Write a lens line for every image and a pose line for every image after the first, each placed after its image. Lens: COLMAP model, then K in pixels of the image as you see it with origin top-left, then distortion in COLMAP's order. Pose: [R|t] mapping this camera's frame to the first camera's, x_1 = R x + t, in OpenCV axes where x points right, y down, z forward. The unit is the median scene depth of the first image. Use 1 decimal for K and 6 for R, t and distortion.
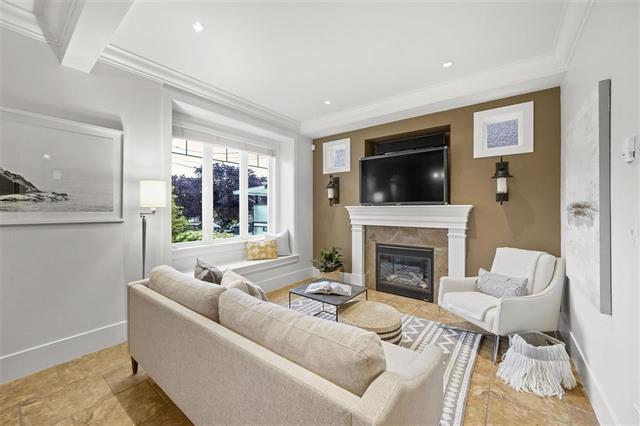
lens RADIAL K [[248.5, 0, 318.2], [0, 248.5, 208.8], [0, 0, 1]] dist [-0.001082, -0.000154]
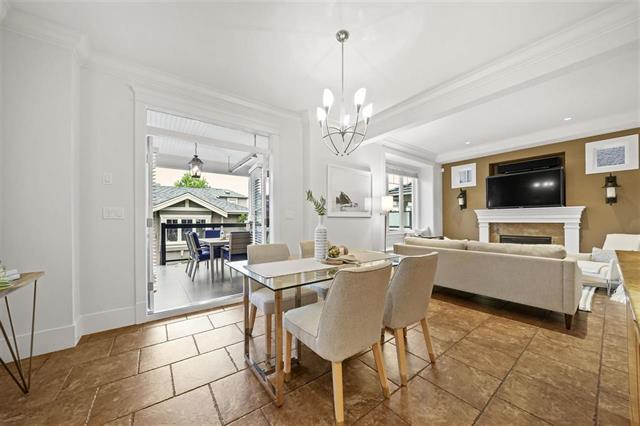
lens RADIAL K [[222.1, 0, 332.3], [0, 222.1, 219.3], [0, 0, 1]] dist [-0.006532, 0.000585]
pose [[0.969333, -0.005989, -0.245677, -0.477461], [0.006640, 0.999976, 0.001820, 0.045863], [0.245661, -0.003396, 0.969350, -0.591019]]
